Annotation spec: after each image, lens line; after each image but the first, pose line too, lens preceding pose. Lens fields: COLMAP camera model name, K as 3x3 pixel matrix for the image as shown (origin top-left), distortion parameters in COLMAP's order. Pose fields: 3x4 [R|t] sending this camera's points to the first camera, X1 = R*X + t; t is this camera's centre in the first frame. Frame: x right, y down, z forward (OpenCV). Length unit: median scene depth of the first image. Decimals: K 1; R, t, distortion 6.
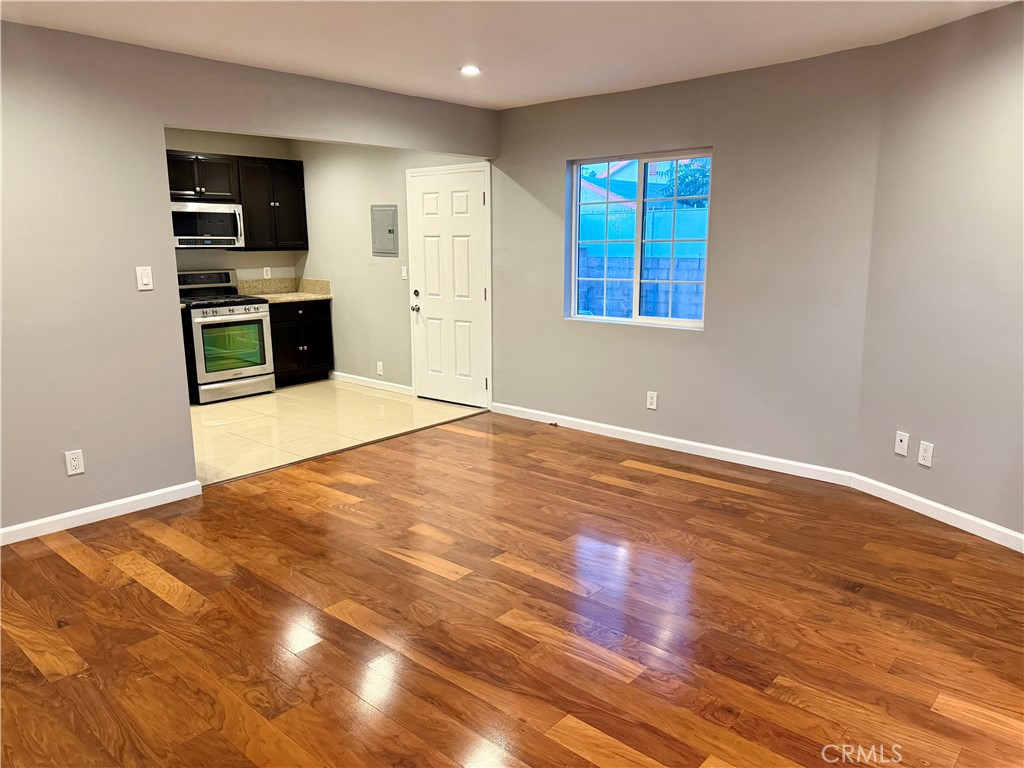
lens RADIAL K [[713.3, 0, 521.0], [0, 713.3, 394.1], [0, 0, 1]] dist [0.054590, -0.057495]
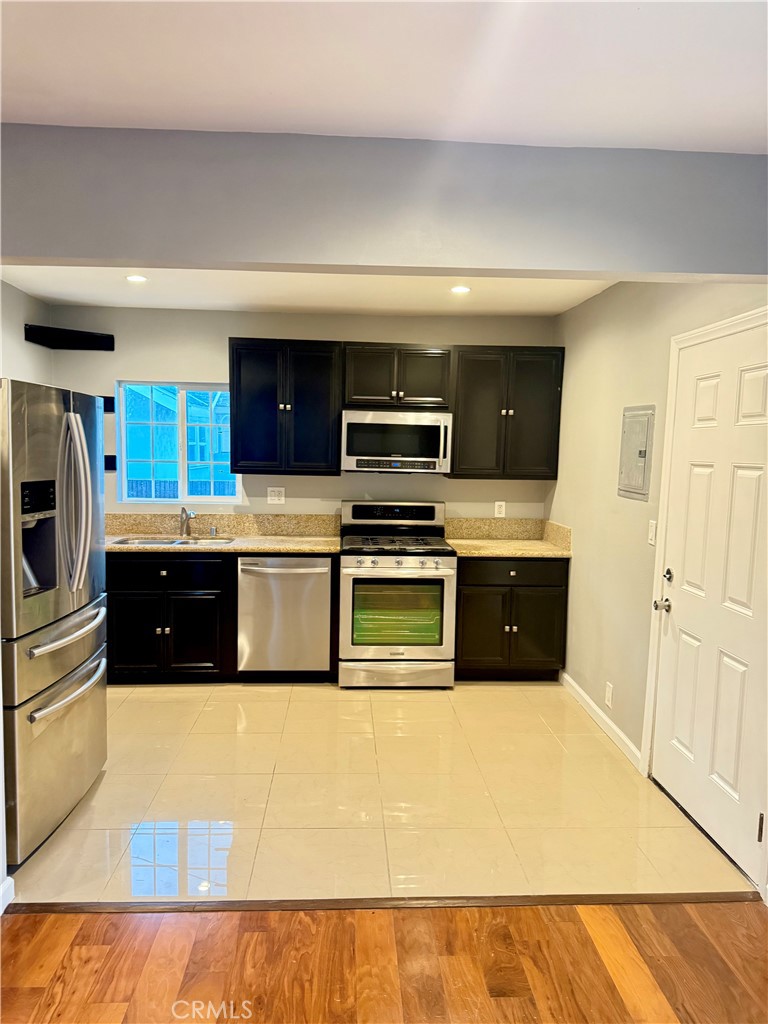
lens RADIAL K [[713.3, 0, 378.1], [0, 713.3, 526.3], [0, 0, 1]] dist [0.054590, -0.057495]
pose [[0.688313, 0.094679, -0.719209, 0.094890], [-0.176645, 0.983478, -0.039589, -0.153427], [0.703578, 0.154295, 0.693665, 0.646276]]
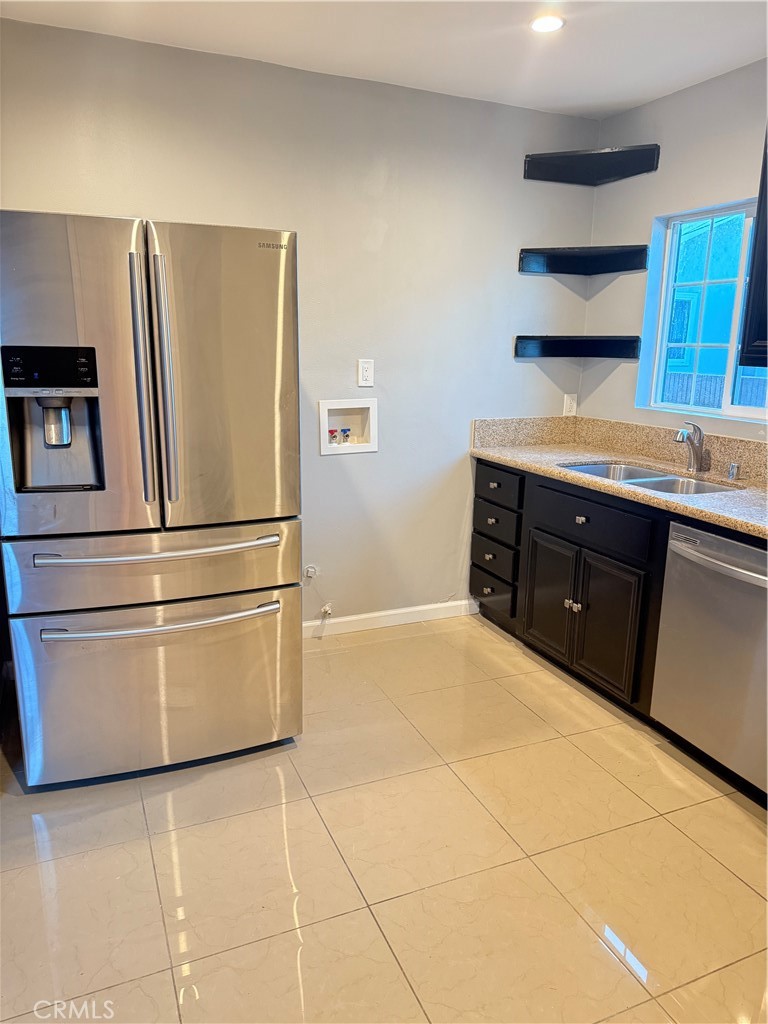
lens RADIAL K [[713.3, 0, 383.2], [0, 713.3, 509.5], [0, 0, 1]] dist [0.054590, -0.057495]
pose [[-0.435824, 0.210226, -0.875135, -0.158178], [-0.206421, 0.923073, 0.324541, -0.245124], [0.876041, 0.322089, -0.358903, 1.153316]]
